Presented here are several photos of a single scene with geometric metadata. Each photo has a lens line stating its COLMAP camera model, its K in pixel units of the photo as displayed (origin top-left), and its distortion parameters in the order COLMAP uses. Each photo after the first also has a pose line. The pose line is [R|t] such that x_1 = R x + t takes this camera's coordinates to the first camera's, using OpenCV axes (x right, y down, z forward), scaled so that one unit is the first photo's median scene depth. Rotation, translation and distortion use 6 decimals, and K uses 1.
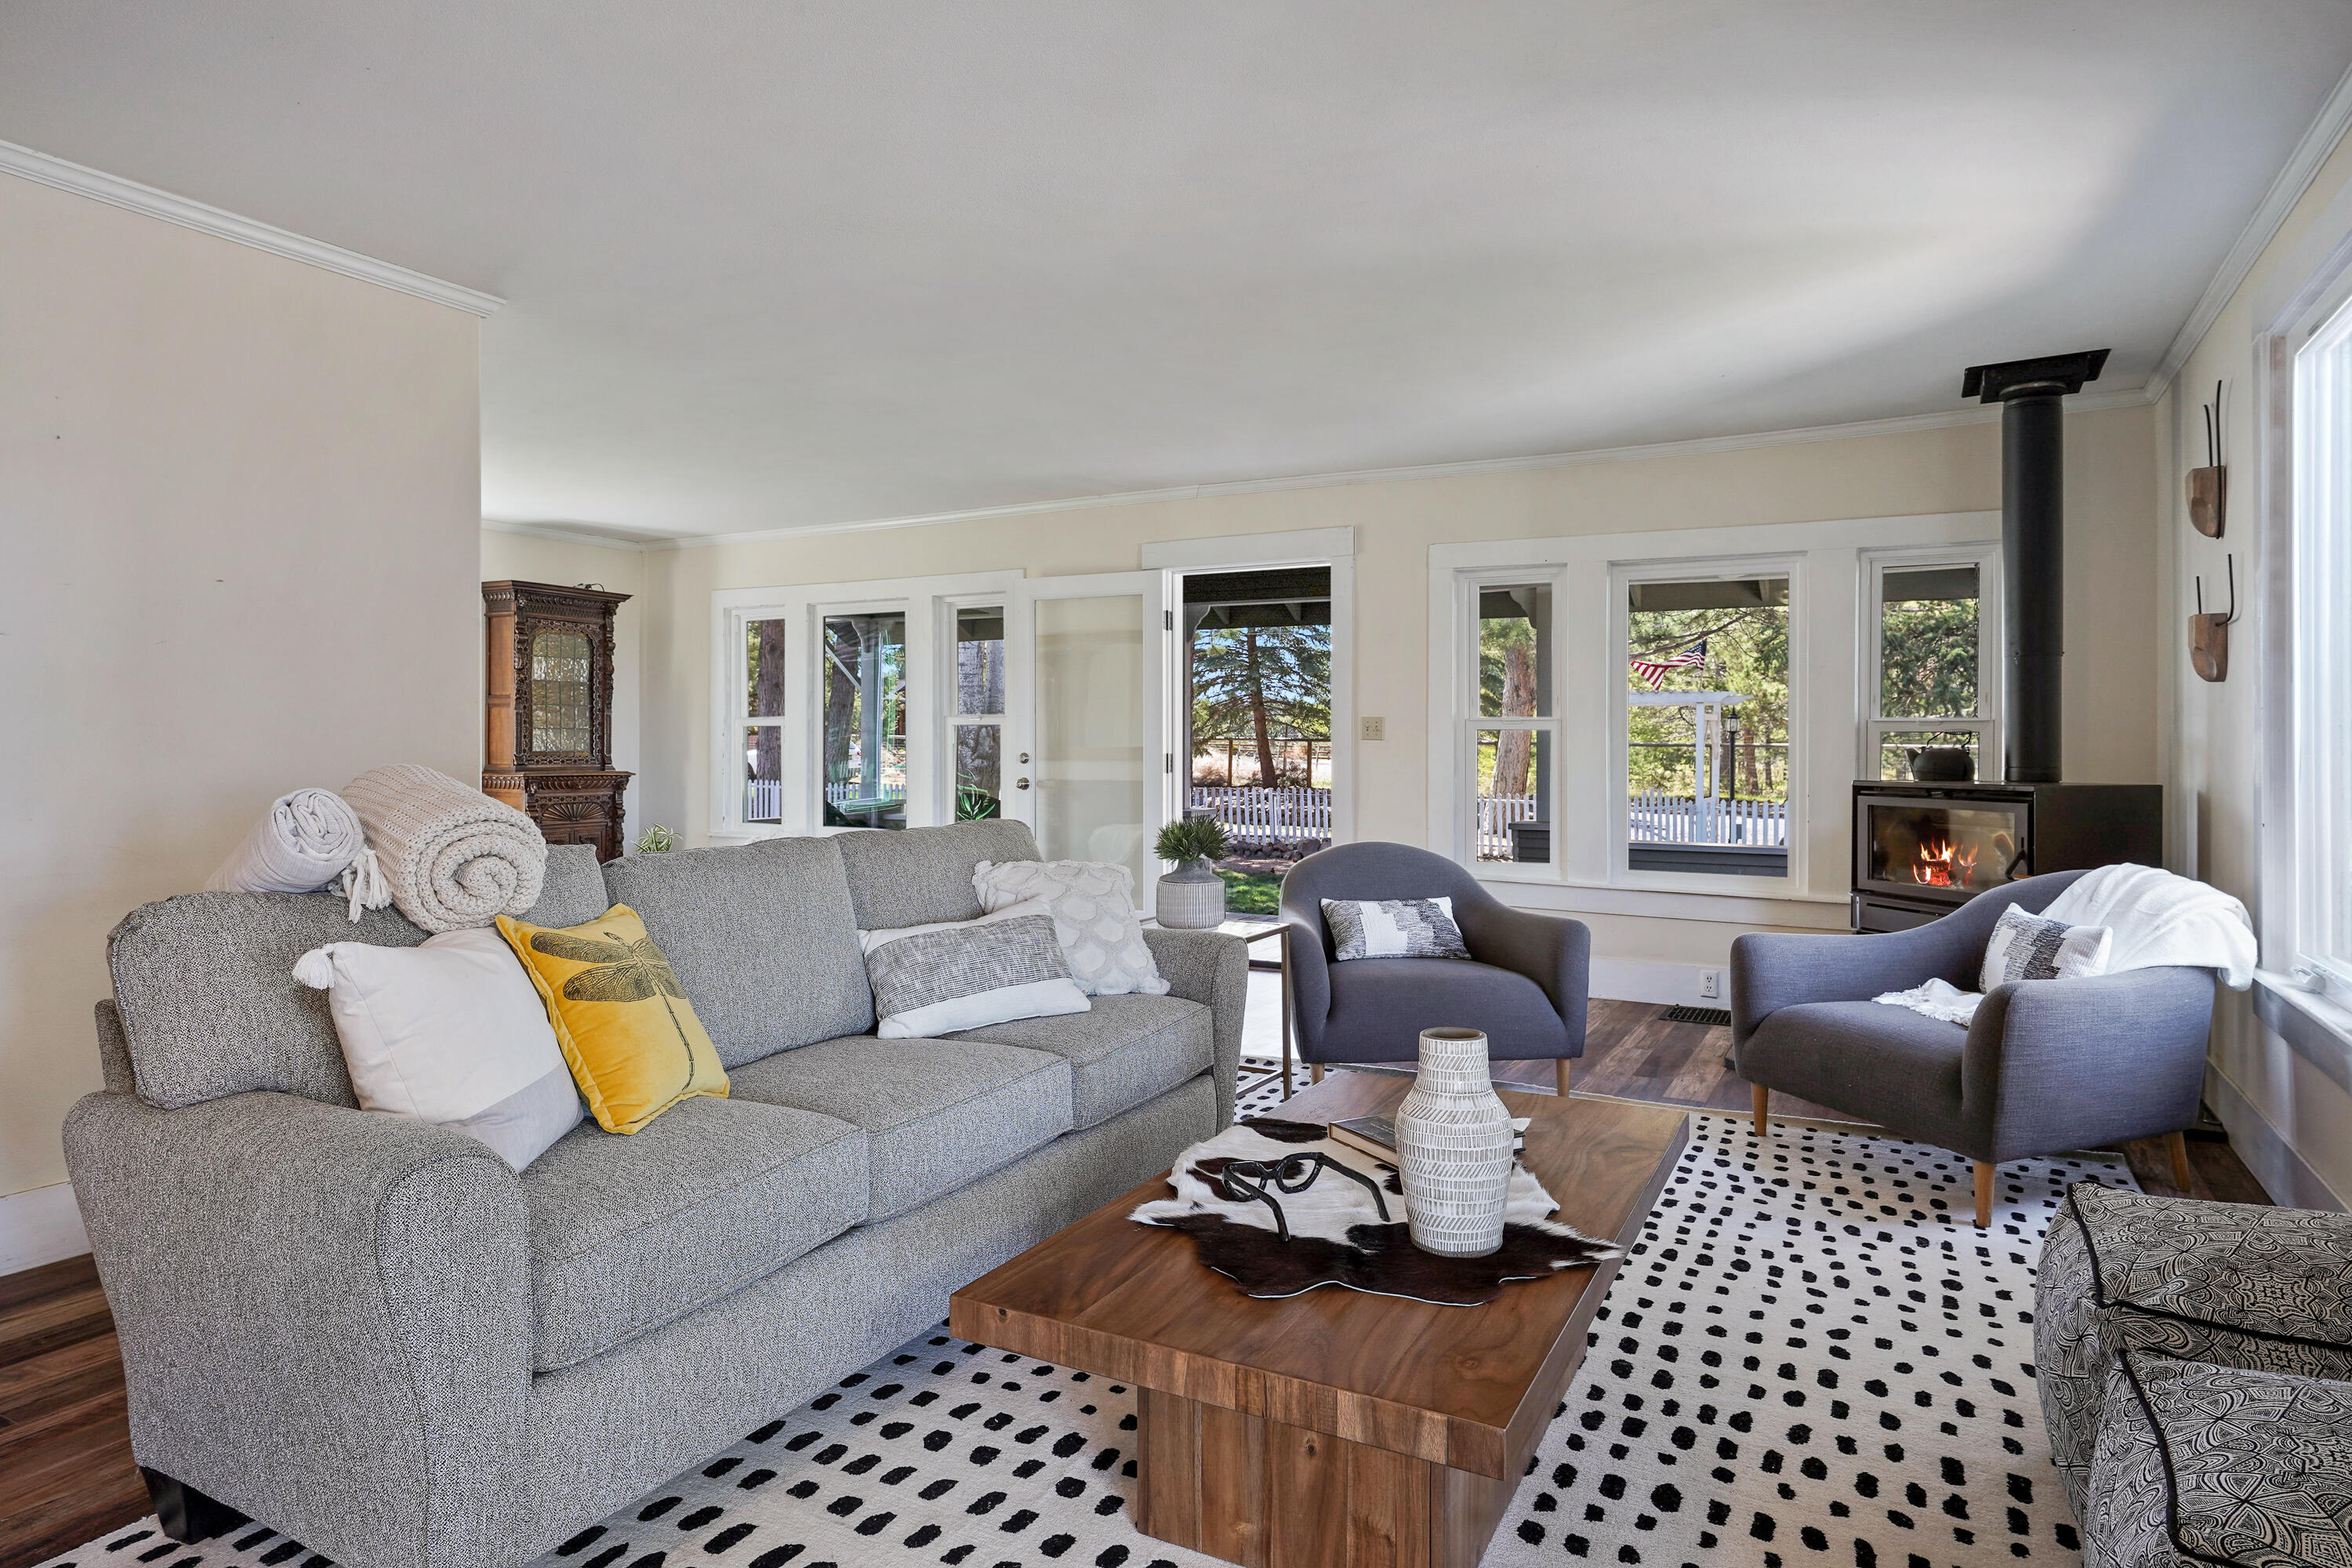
lens RADIAL K [[1367.7, 0, 1180.7], [0, 1367.7, 741.3], [0, 0, 1]] dist [-0.003057, 0.007104]
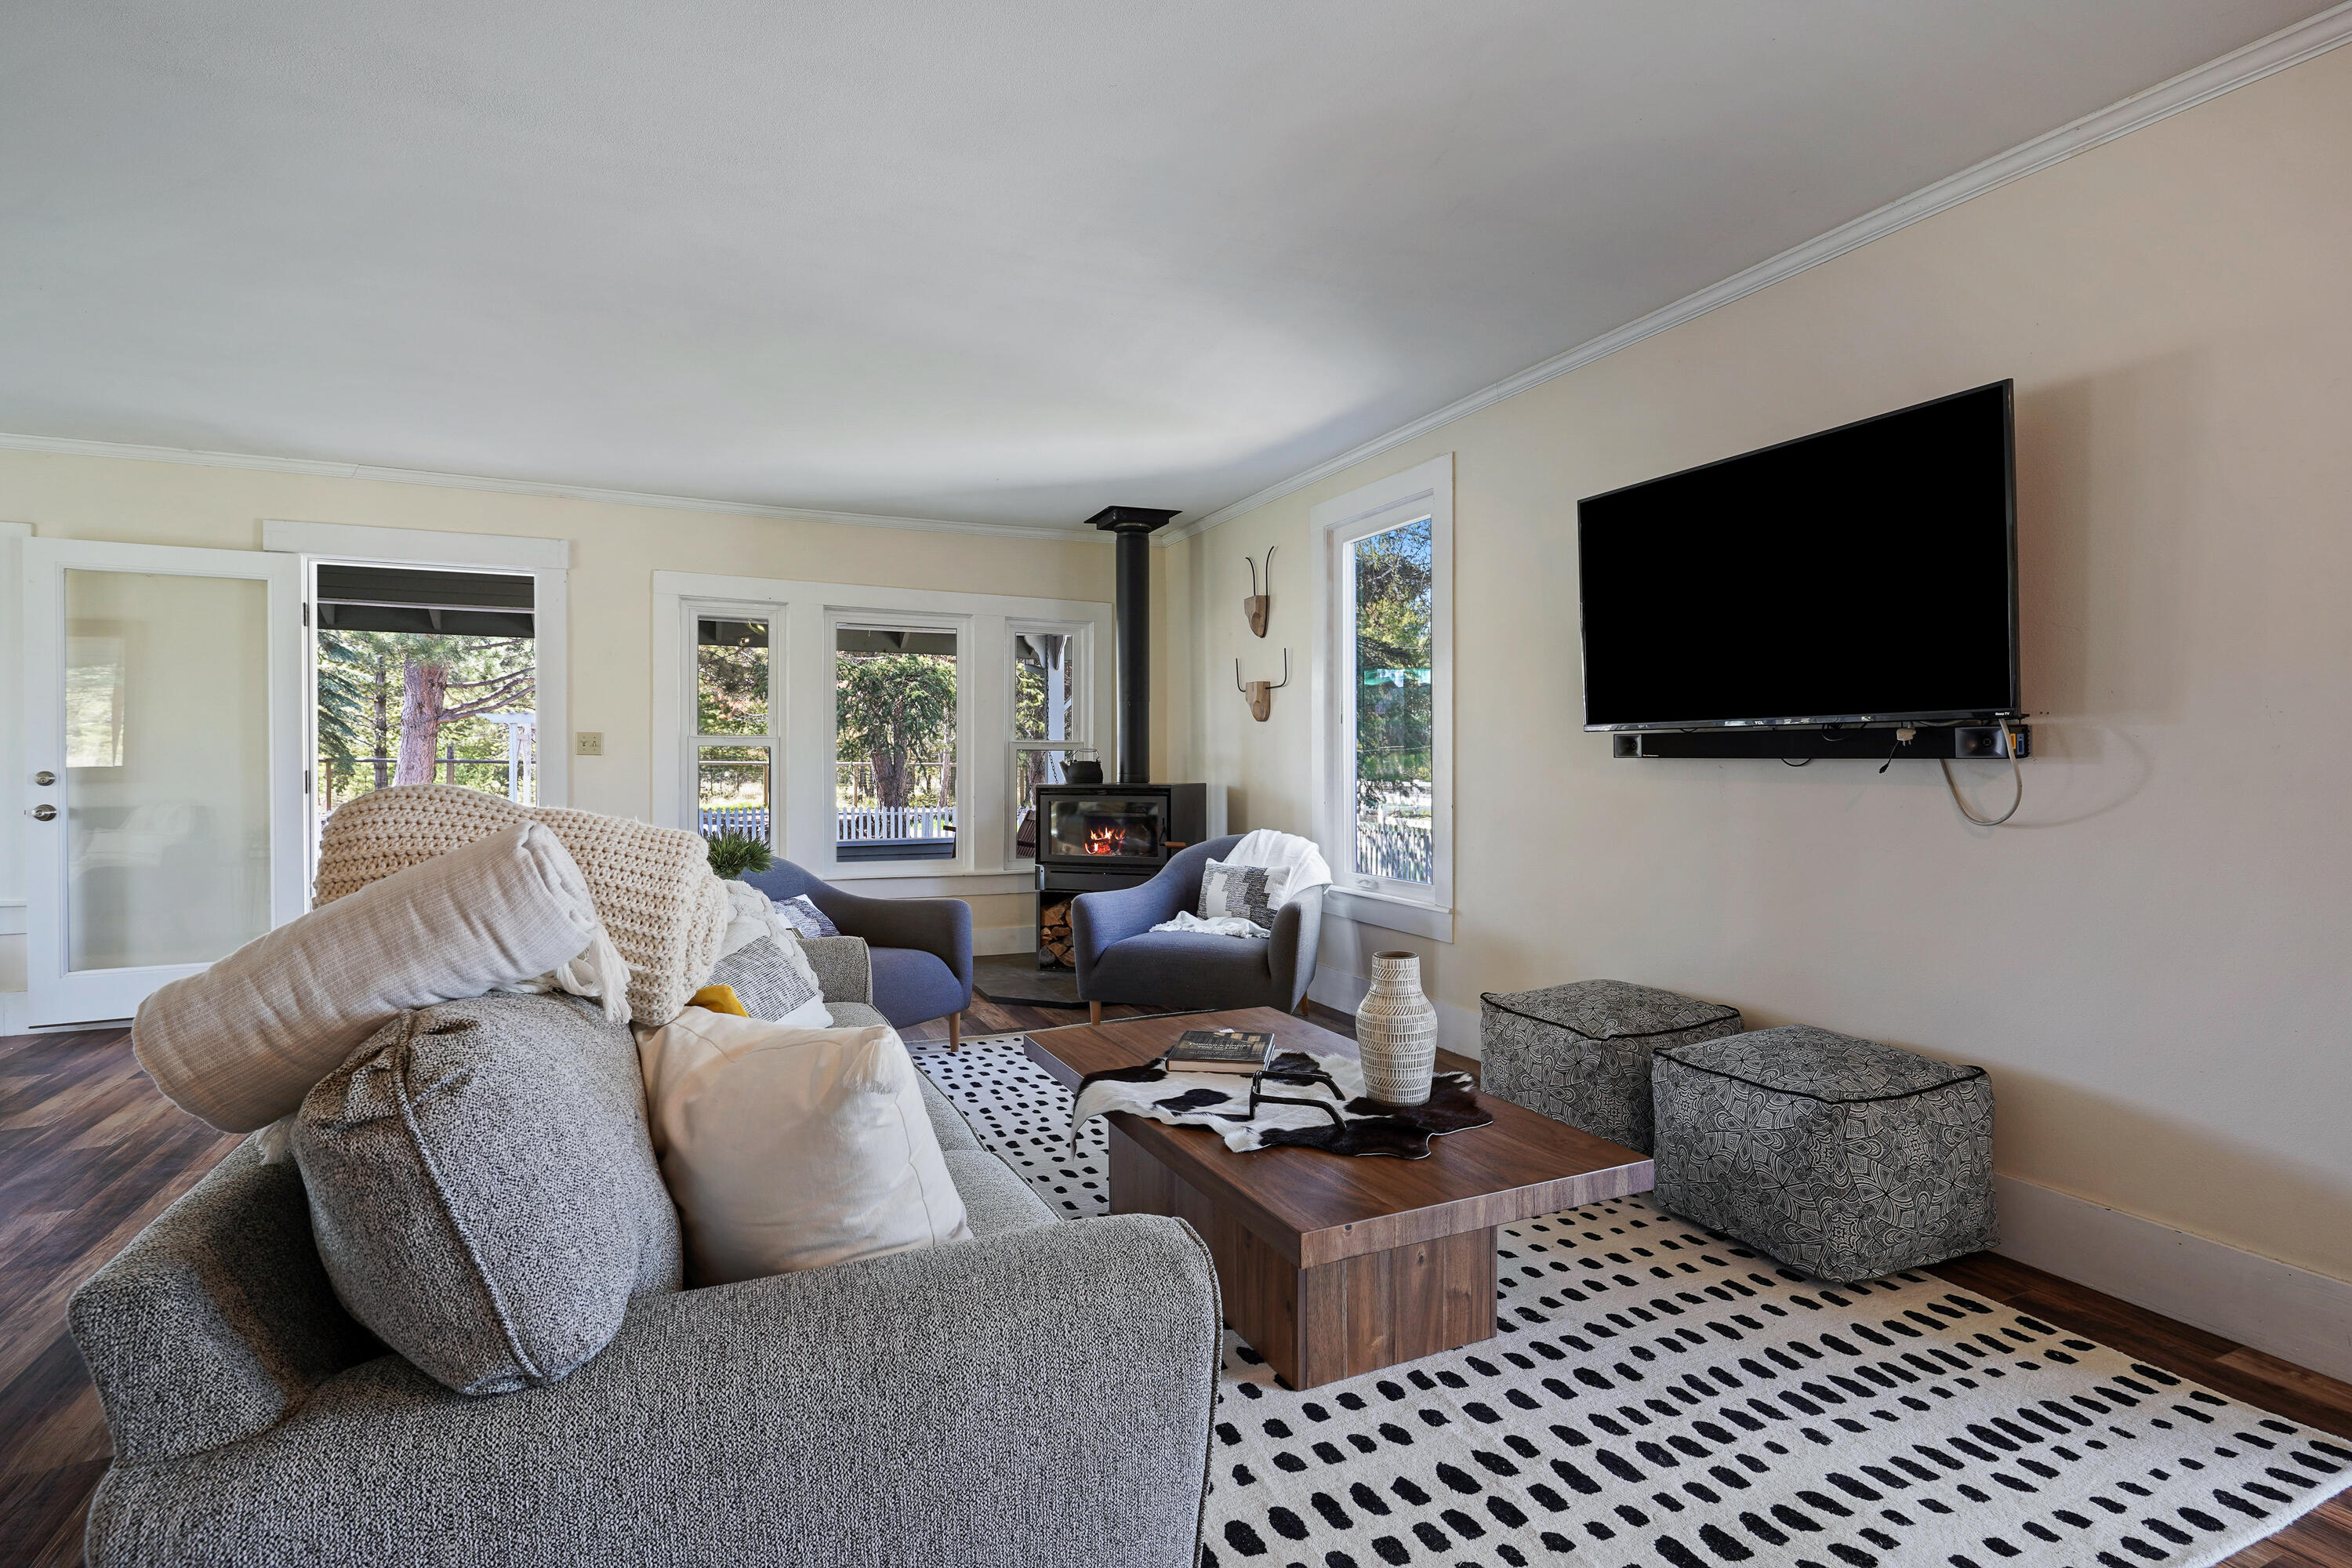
lens RADIAL K [[1158.8, 0, 1147.0], [0, 1158.8, 773.4], [0, 0, 1]] dist [0.000881, 0.002717]
pose [[0.585564, -0.010295, 0.810561, -0.603327], [0.001196, 0.999929, 0.011837, 0.005063], [-0.810625, -0.005962, 0.585535, 0.317638]]
